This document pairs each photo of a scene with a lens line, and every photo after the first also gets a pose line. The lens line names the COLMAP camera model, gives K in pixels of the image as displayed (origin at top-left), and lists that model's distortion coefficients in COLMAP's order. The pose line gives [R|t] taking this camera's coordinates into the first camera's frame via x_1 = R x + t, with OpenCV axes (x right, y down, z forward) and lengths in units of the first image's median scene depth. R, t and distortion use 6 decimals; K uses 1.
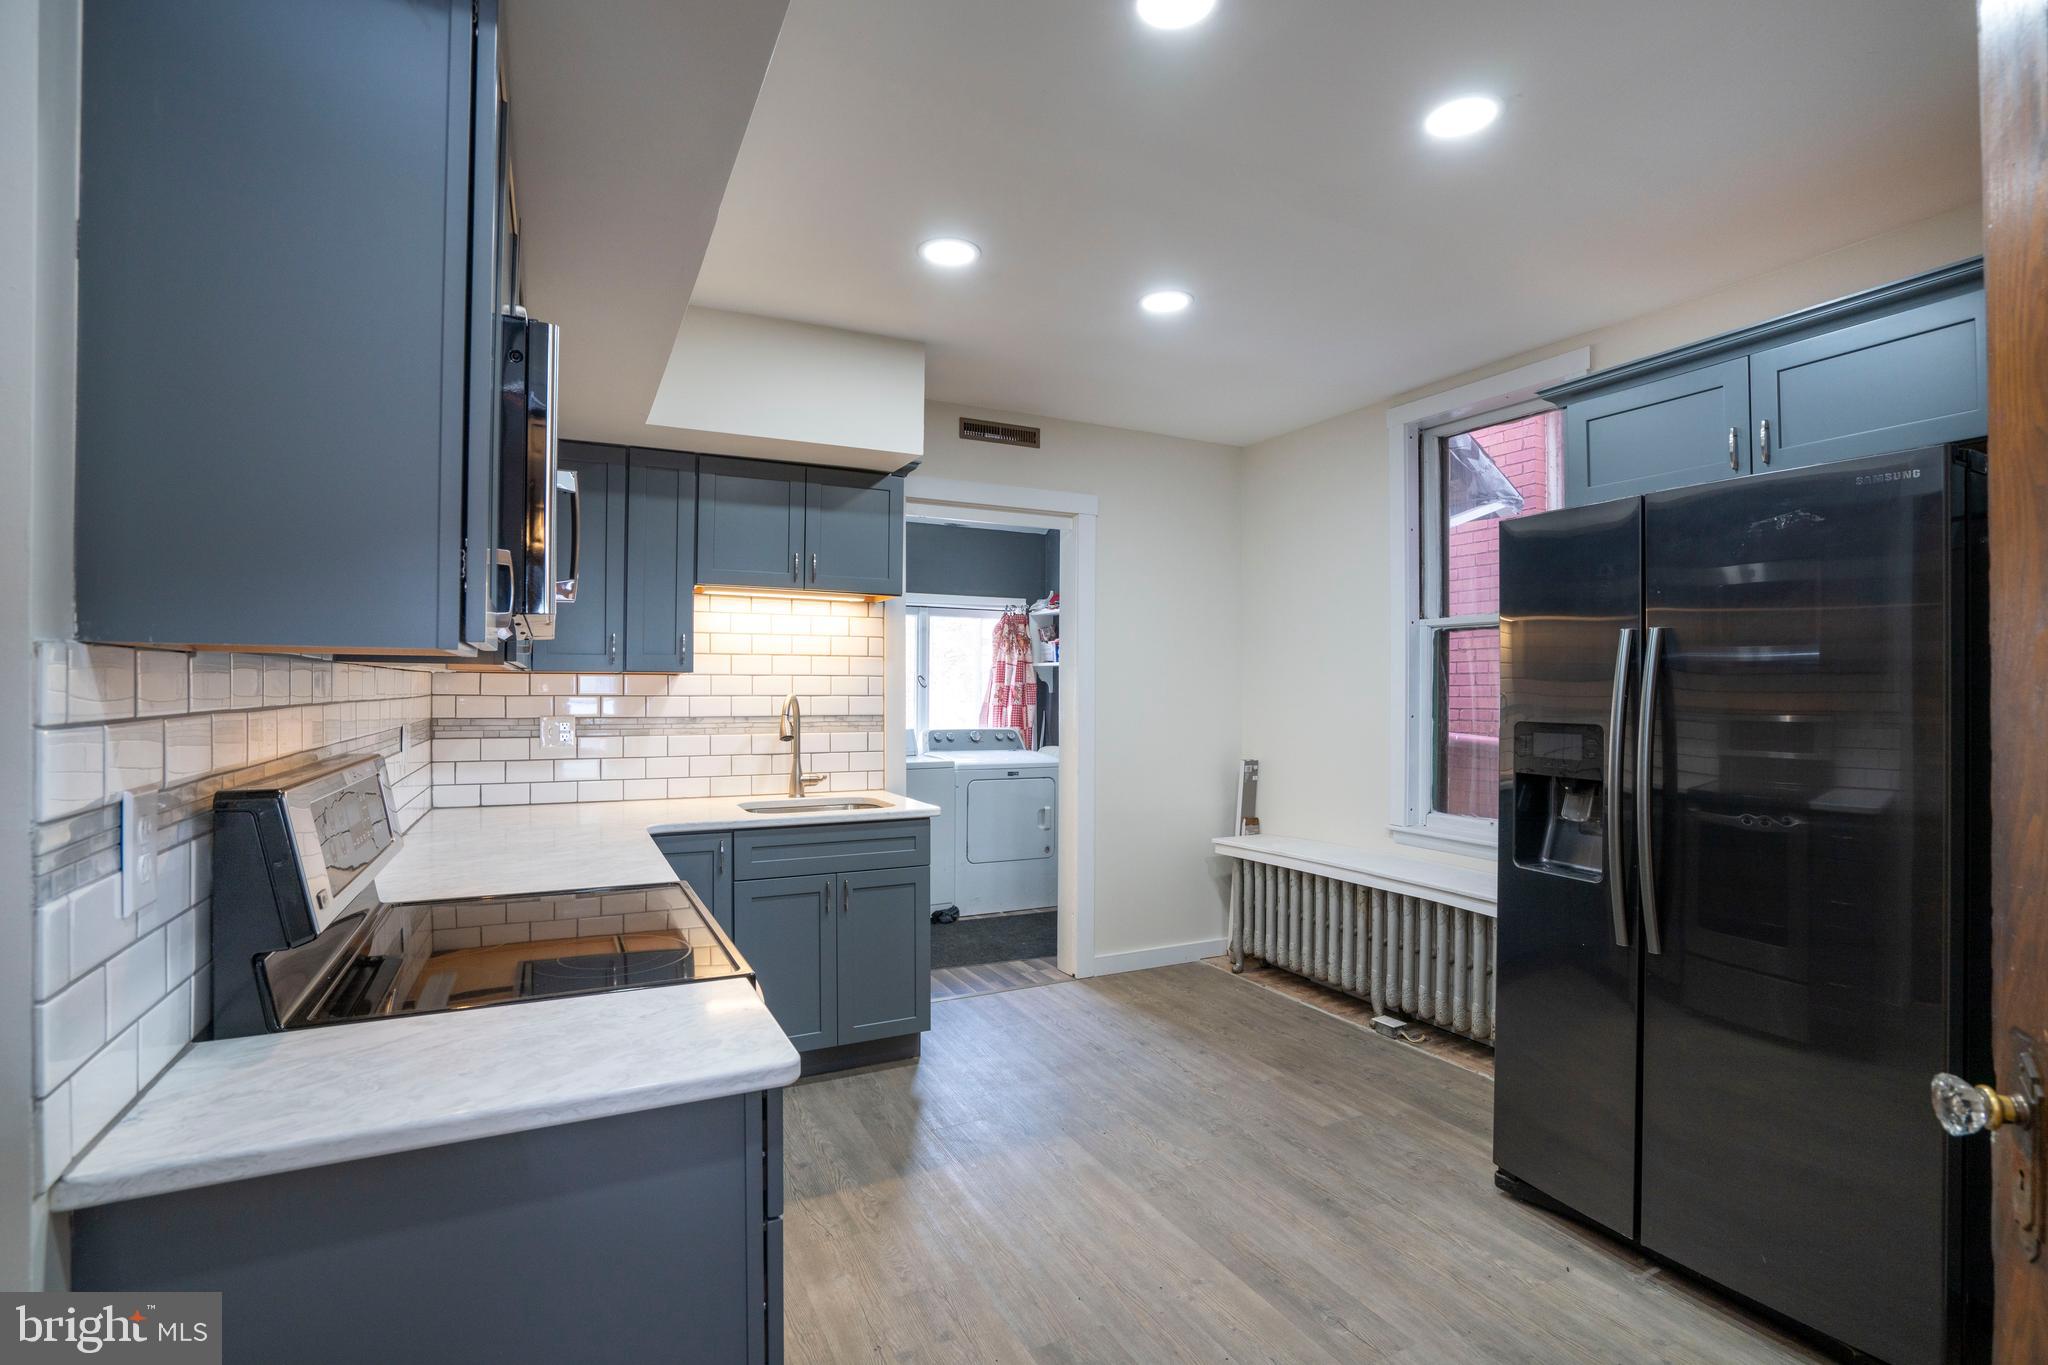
lens RADIAL K [[952.1, 0, 1022.6], [0, 952.1, 689.1], [0, 0, 1]] dist [-0.062197, 0.025315]
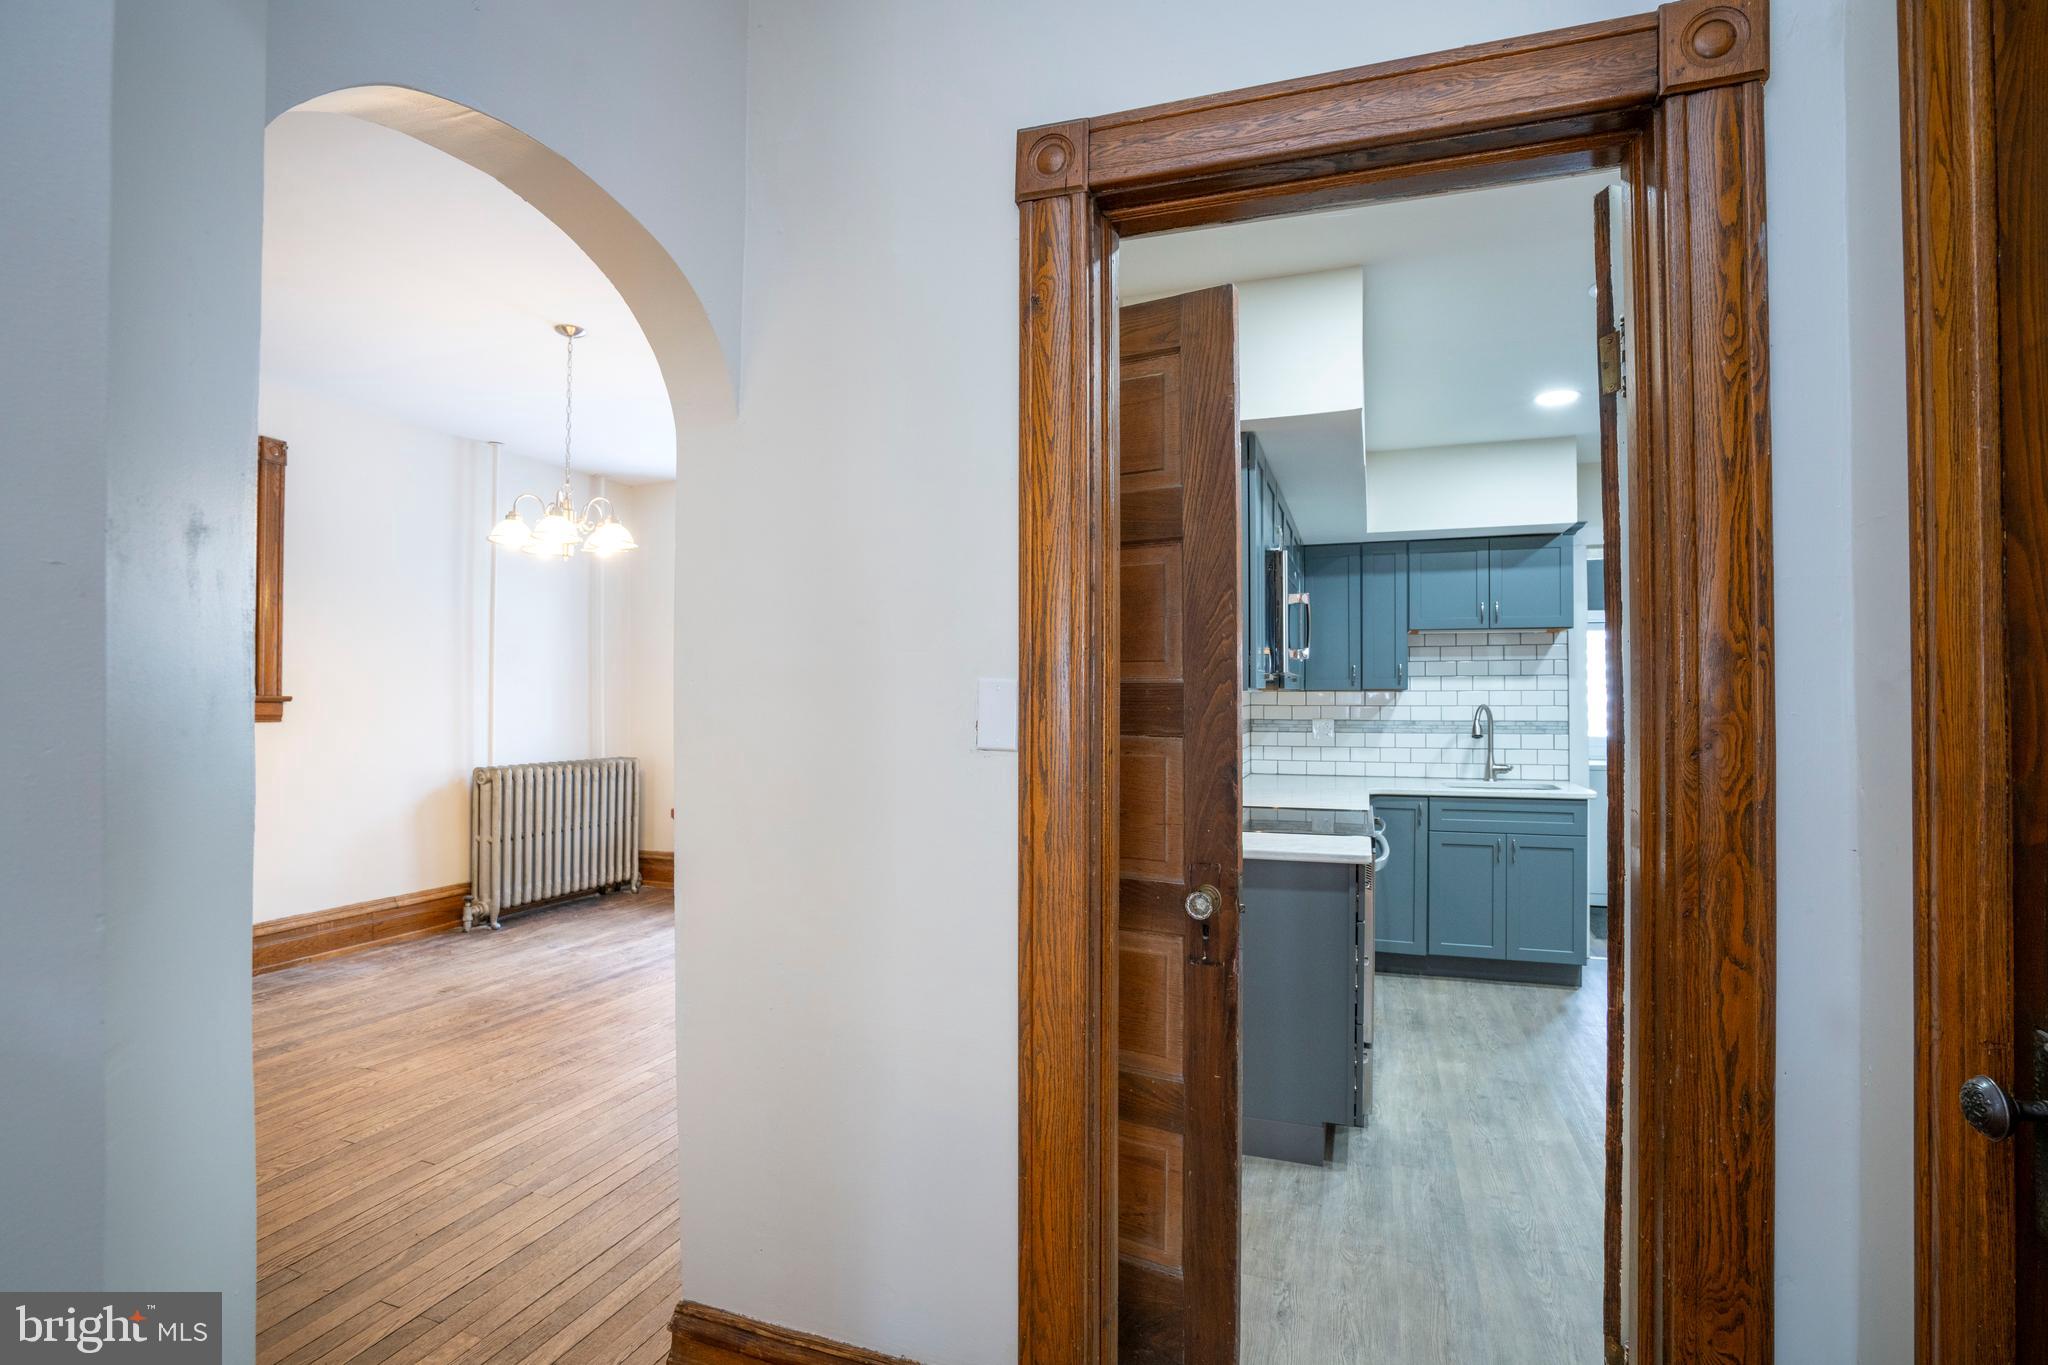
lens RADIAL K [[952.1, 0, 1022.6], [0, 952.1, 689.1], [0, 0, 1]] dist [-0.062197, 0.025315]
pose [[0.687307, -0.010499, -0.726291, 0.214563], [0.001756, 0.999917, -0.012793, -0.000755], [0.726365, 0.007517, 0.687268, -0.311079]]
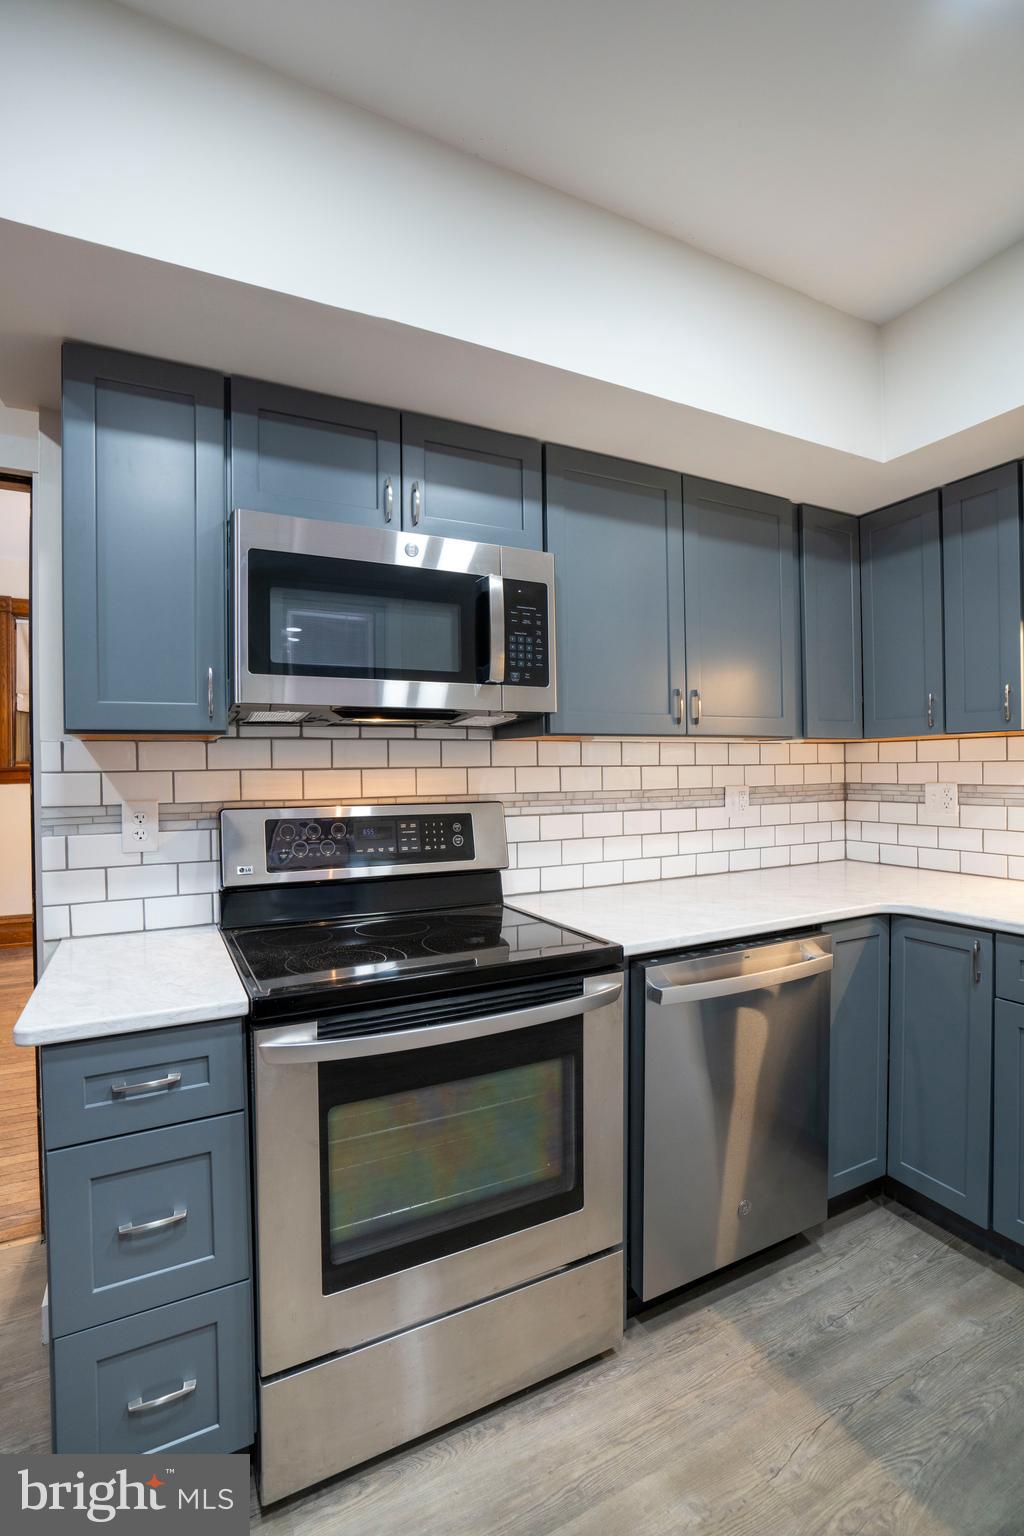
lens RADIAL K [[714.1, 0, 509.6], [0, 714.1, 771.5], [0, 0, 1]] dist [-0.062197, 0.025315]
pose [[0.007712, -0.001135, -0.999970, 0.170126], [0.011365, 0.999935, -0.001047, 0.009008], [0.999906, -0.011357, 0.007725, 0.388178]]
